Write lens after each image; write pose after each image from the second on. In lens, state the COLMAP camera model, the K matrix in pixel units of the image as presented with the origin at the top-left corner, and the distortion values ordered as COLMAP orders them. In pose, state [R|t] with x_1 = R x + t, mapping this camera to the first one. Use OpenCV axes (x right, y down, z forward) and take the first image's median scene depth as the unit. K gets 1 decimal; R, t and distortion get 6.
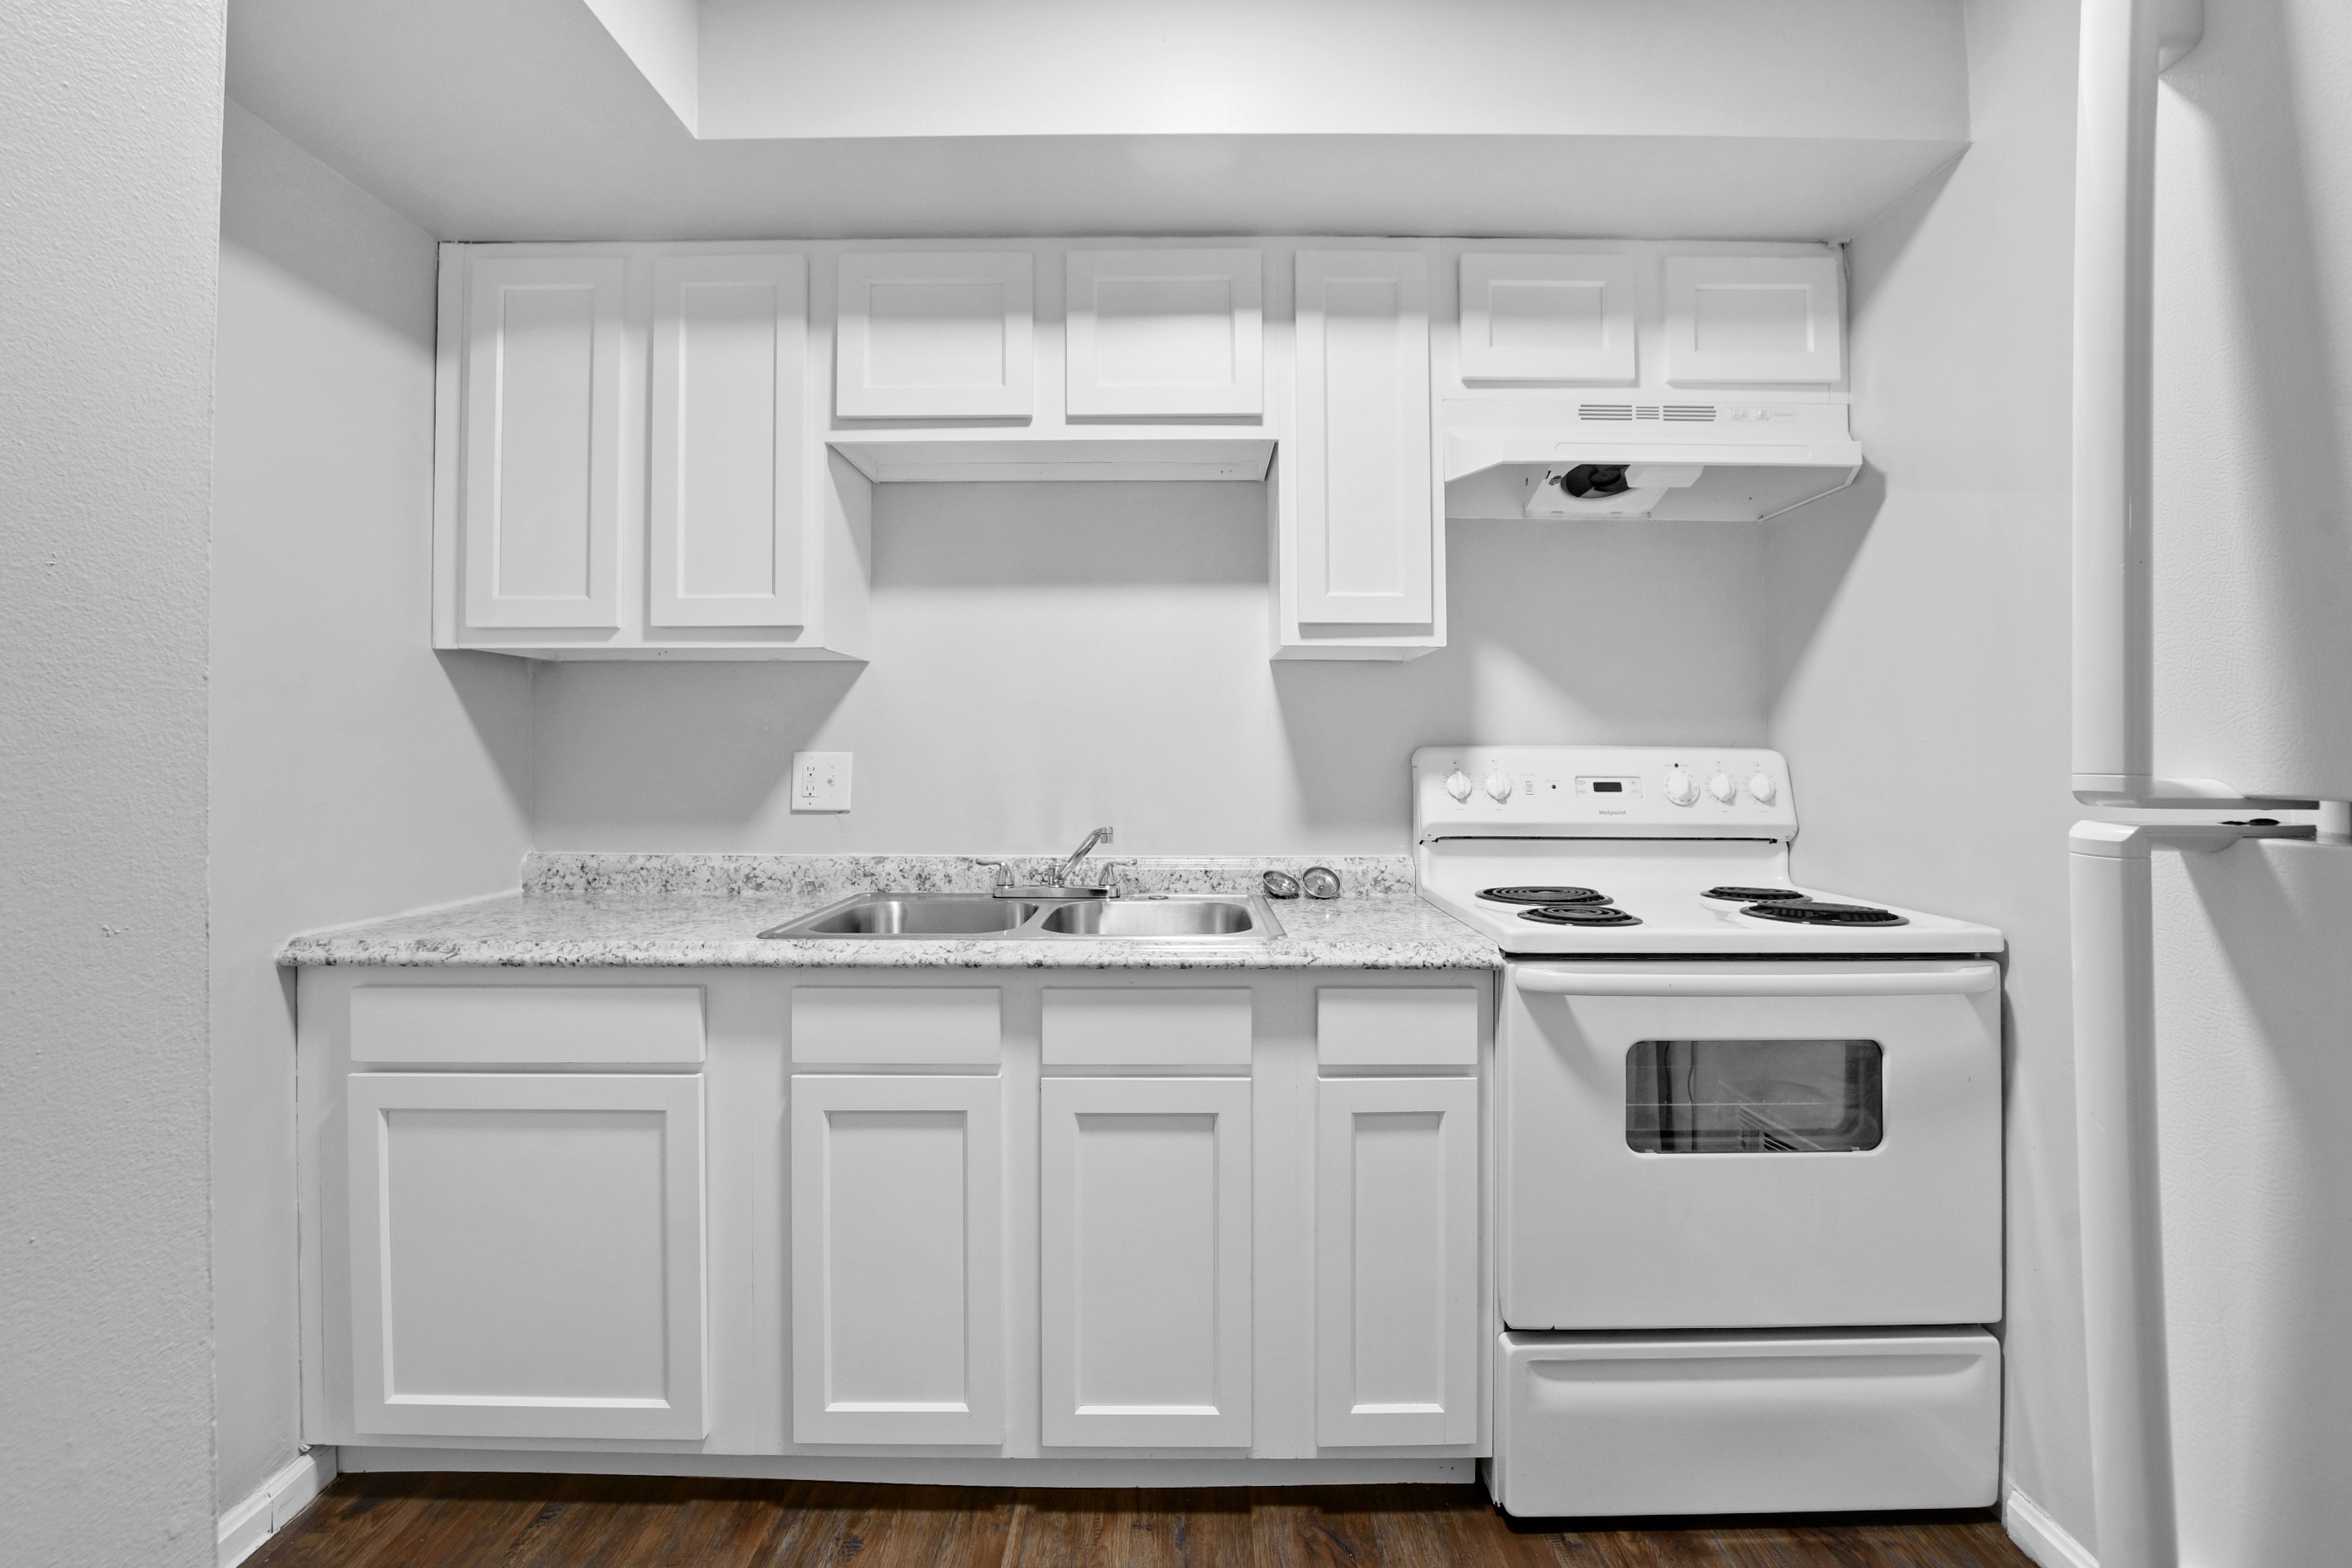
lens RADIAL K [[1050.8, 0, 1175.9], [0, 1050.8, 738.0], [0, 0, 1]] dist [-0.046933, 0.011130]
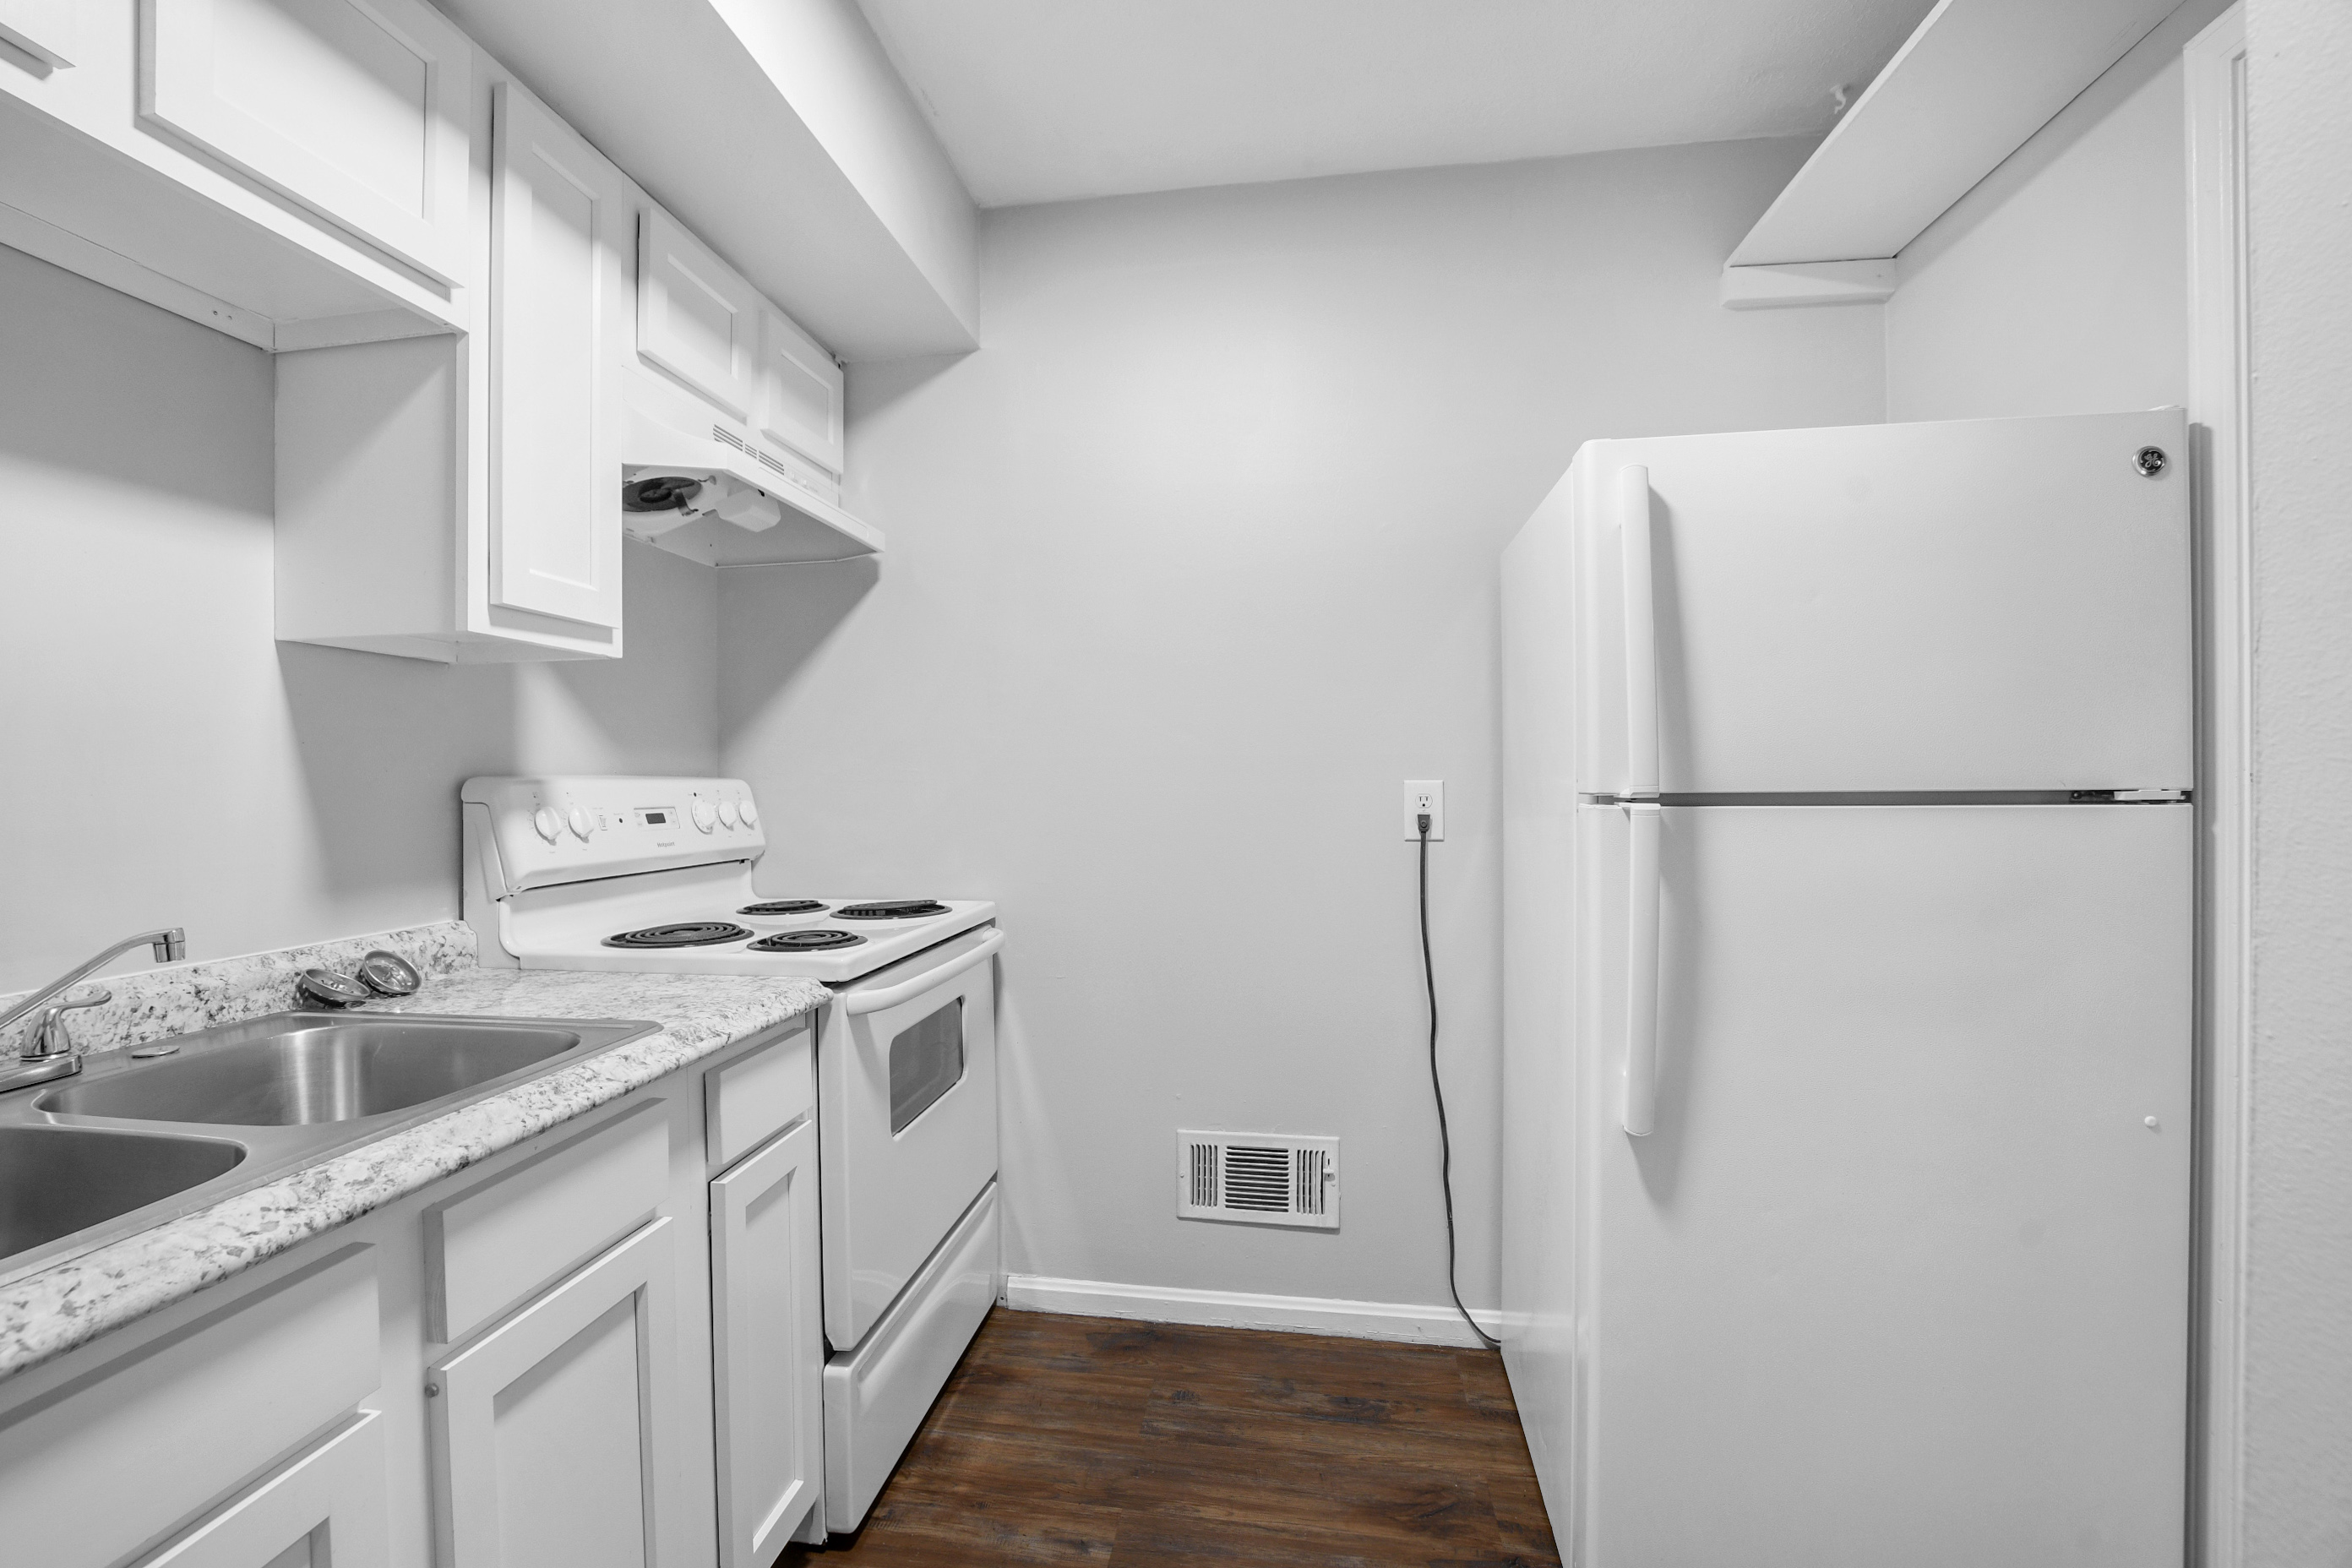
lens RADIAL K [[1038.3, 0, 1135.2], [0, 1038.3, 783.3], [0, 0, 1]] dist [-0.032466, -0.000020]
pose [[0.166199, -0.008027, 0.986060, -0.478232], [-0.006611, 0.999935, 0.009254, 0.003179], [-0.986070, -0.008057, 0.166135, 0.434336]]
